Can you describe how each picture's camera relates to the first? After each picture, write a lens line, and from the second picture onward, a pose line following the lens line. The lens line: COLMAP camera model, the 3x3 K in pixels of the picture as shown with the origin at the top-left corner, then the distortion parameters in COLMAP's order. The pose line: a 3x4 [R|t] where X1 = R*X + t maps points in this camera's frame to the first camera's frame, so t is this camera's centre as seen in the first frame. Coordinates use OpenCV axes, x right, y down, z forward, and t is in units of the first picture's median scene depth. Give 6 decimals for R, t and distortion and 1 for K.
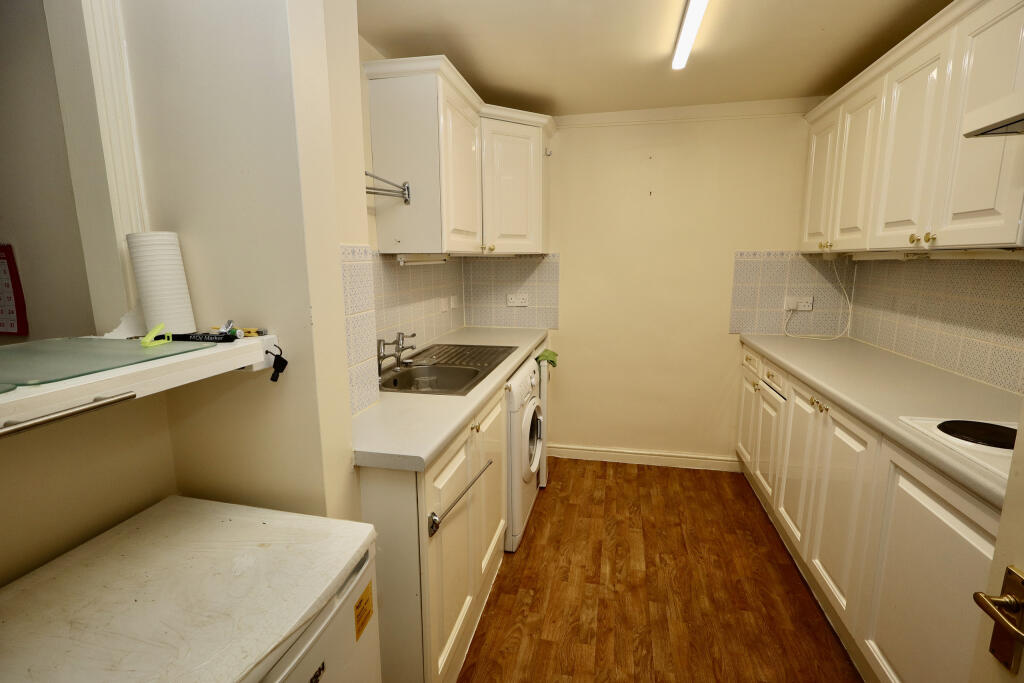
lens RADIAL K [[470.6, 0, 513.5], [0, 470.6, 341.3], [0, 0, 1]] dist [-0.002333, 0.001944]
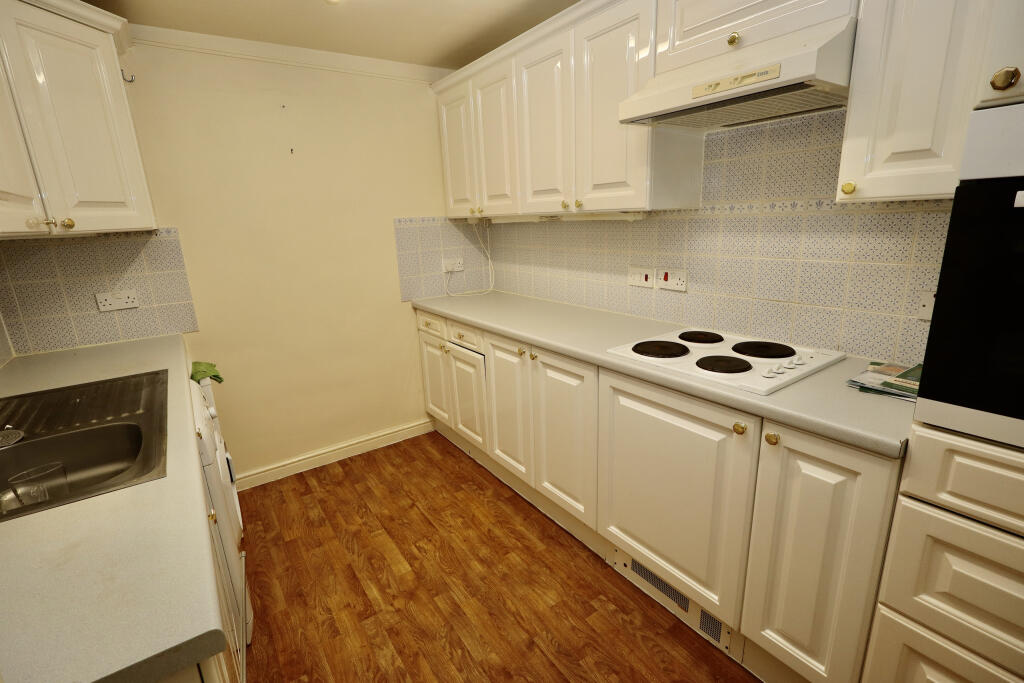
lens RADIAL K [[470.6, 0, 511.3], [0, 470.6, 341.2], [0, 0, 1]] dist [-0.002333, 0.001944]
pose [[0.679007, -0.210054, 0.703439, -0.134734], [0.161797, 0.977449, 0.135699, -0.043807], [-0.716081, 0.021673, 0.697681, 0.186541]]
